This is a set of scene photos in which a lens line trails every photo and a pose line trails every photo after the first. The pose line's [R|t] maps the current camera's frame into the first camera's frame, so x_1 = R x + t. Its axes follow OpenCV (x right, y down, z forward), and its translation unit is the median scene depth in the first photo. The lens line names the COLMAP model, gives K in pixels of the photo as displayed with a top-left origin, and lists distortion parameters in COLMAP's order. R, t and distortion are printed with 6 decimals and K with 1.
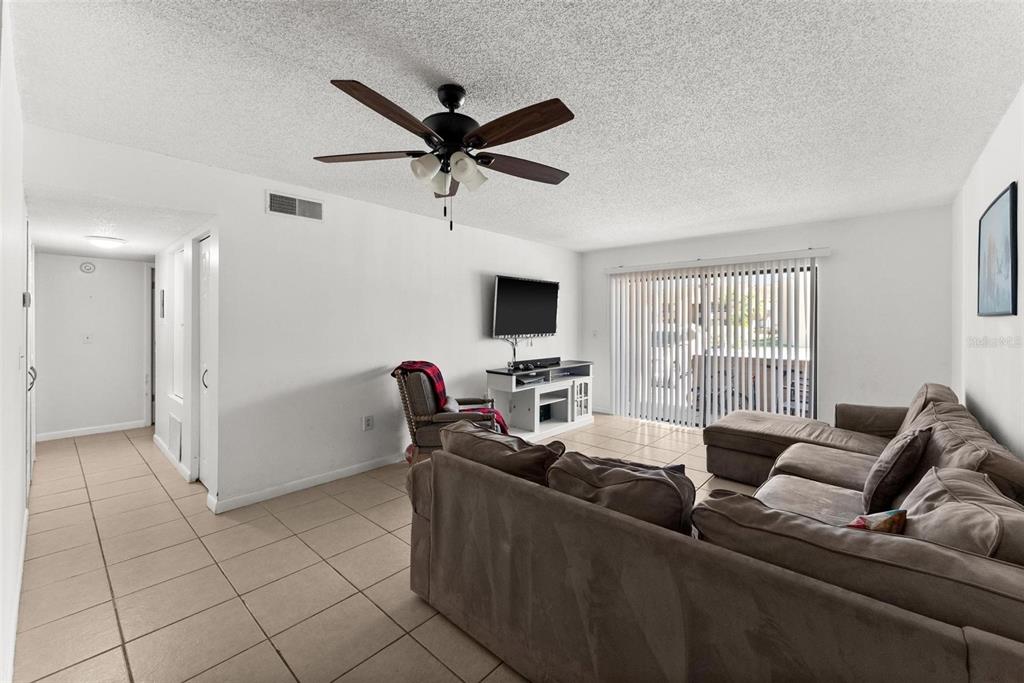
lens RADIAL K [[418.1, 0, 507.2], [0, 418.1, 327.2], [0, 0, 1]] dist [0.010627, -0.000141]
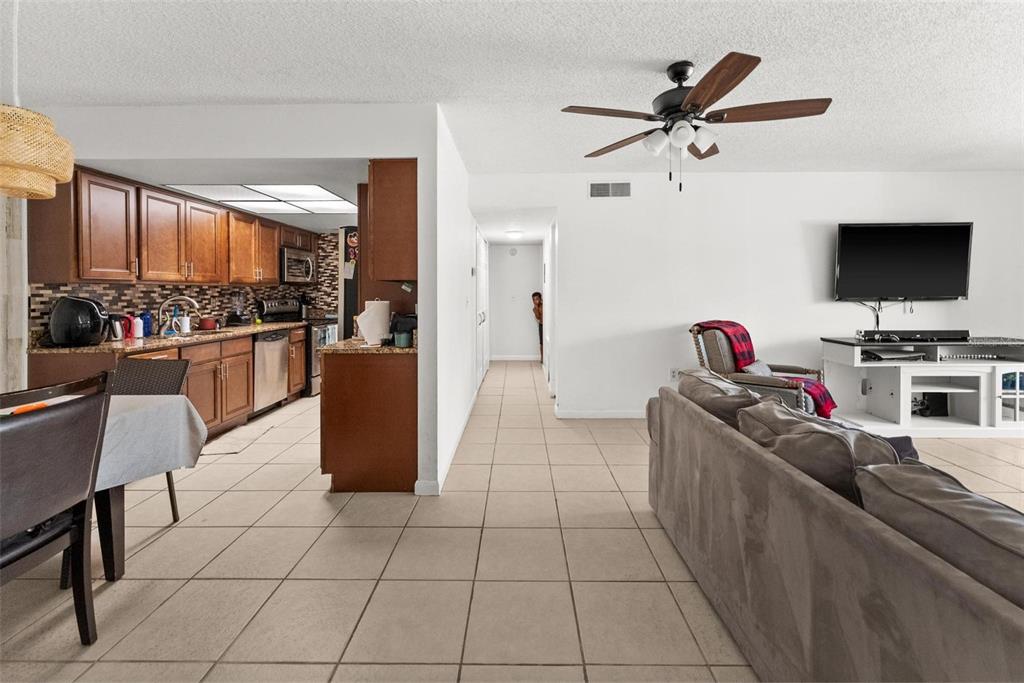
lens RADIAL K [[431.6, 0, 519.6], [0, 431.6, 291.0], [0, 0, 1]] dist [0.002263, -0.000824]
pose [[0.673006, -0.008670, -0.739586, 0.237027], [-0.002716, 0.999896, -0.014193, 0.028572], [0.739632, 0.011561, 0.672912, -0.047701]]
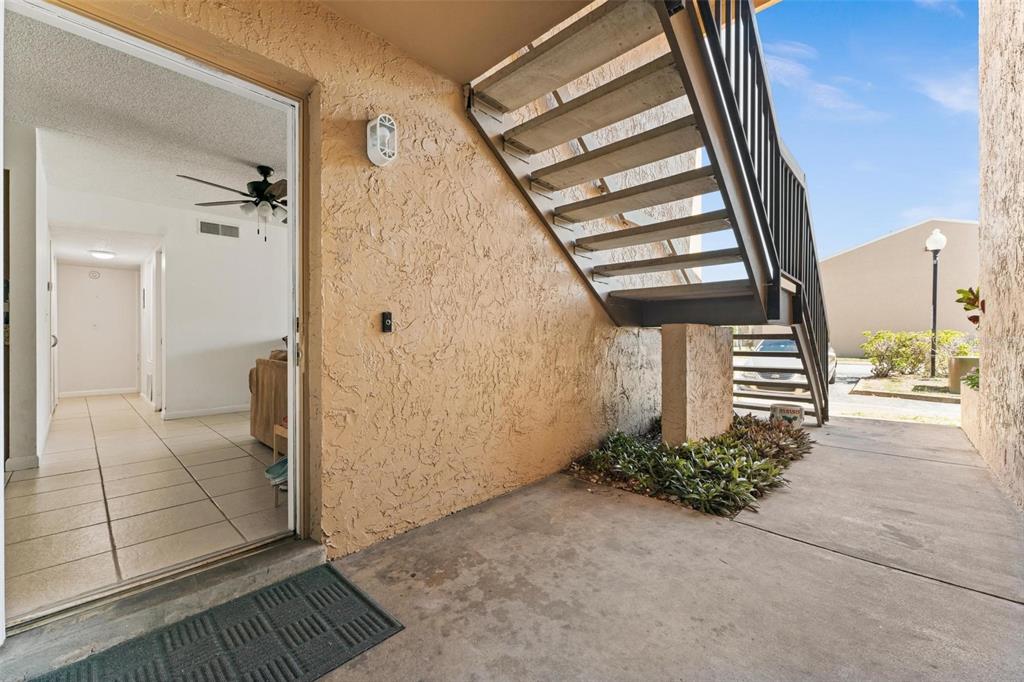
lens RADIAL K [[418.1, 0, 515.6], [0, 418.1, 345.2], [0, 0, 1]] dist [0.010627, -0.000141]
pose [[0.999708, -0.010736, -0.021657, 0.574174], [0.010609, 0.999926, -0.005955, 0.150256], [0.021719, 0.005724, 0.999748, -0.492032]]
